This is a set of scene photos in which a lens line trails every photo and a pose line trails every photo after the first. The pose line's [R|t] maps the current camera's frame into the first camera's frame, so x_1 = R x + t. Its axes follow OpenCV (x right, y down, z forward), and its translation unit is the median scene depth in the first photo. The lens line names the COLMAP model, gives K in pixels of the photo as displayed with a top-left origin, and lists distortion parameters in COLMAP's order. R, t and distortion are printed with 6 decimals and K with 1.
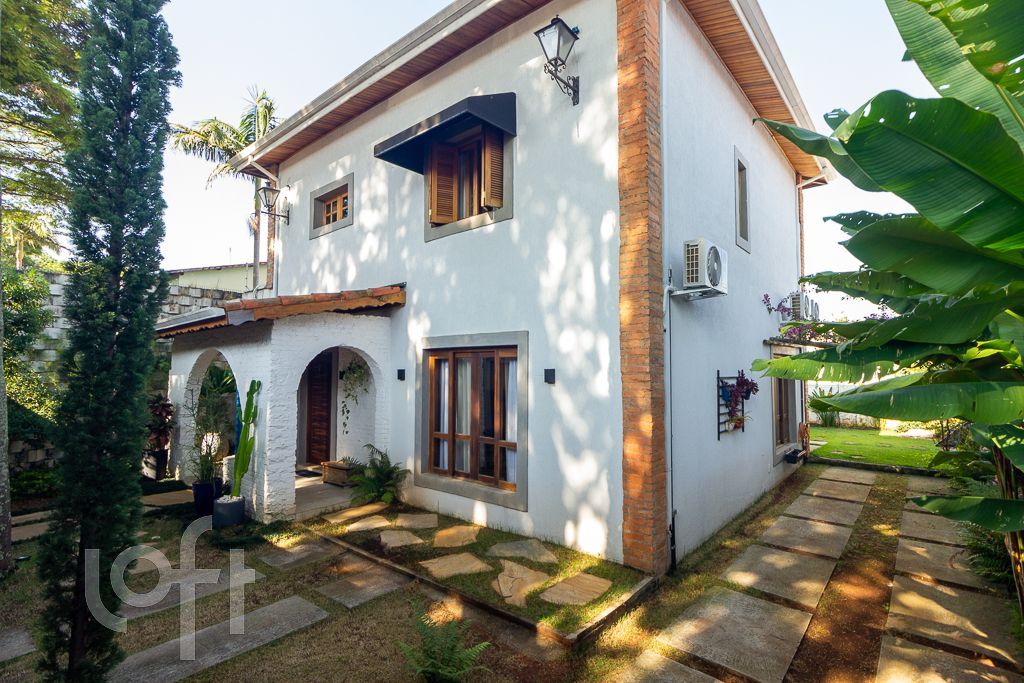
lens RADIAL K [[489.5, 0, 518.5], [0, 489.5, 344.8], [0, 0, 1]] dist [0.003168, 0.000015]
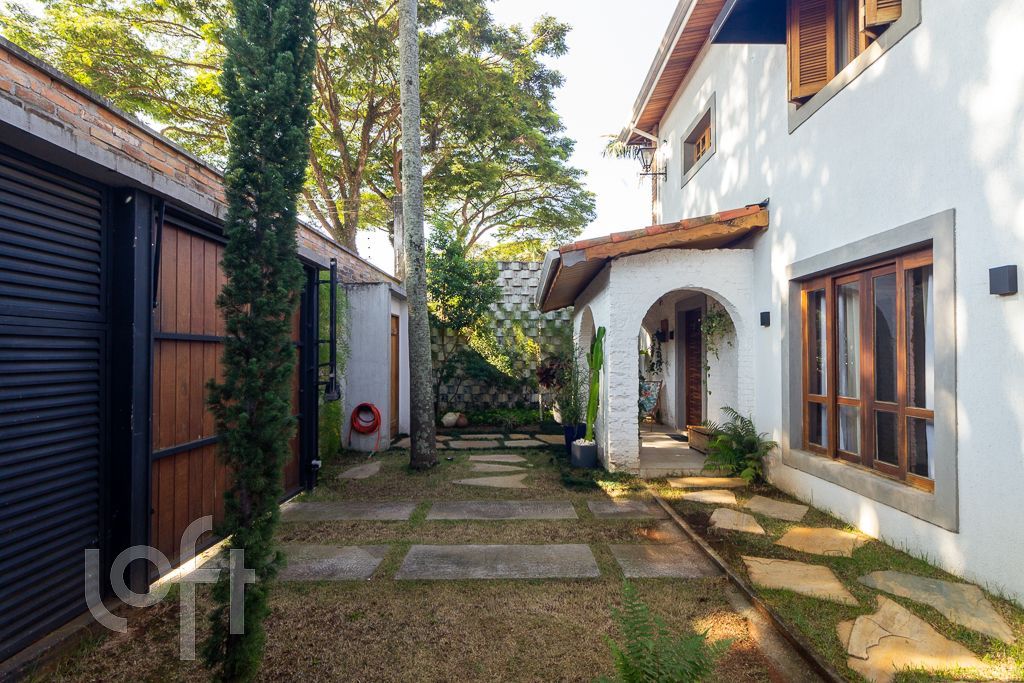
lens RADIAL K [[489.5, 0, 515.0], [0, 489.5, 337.5], [0, 0, 1]] dist [0.003168, 0.000015]
pose [[0.661429, -0.014059, -0.749876, 0.094911], [0.025937, 0.999655, 0.004136, 0.091685], [0.749559, -0.022185, 0.661566, 0.229275]]
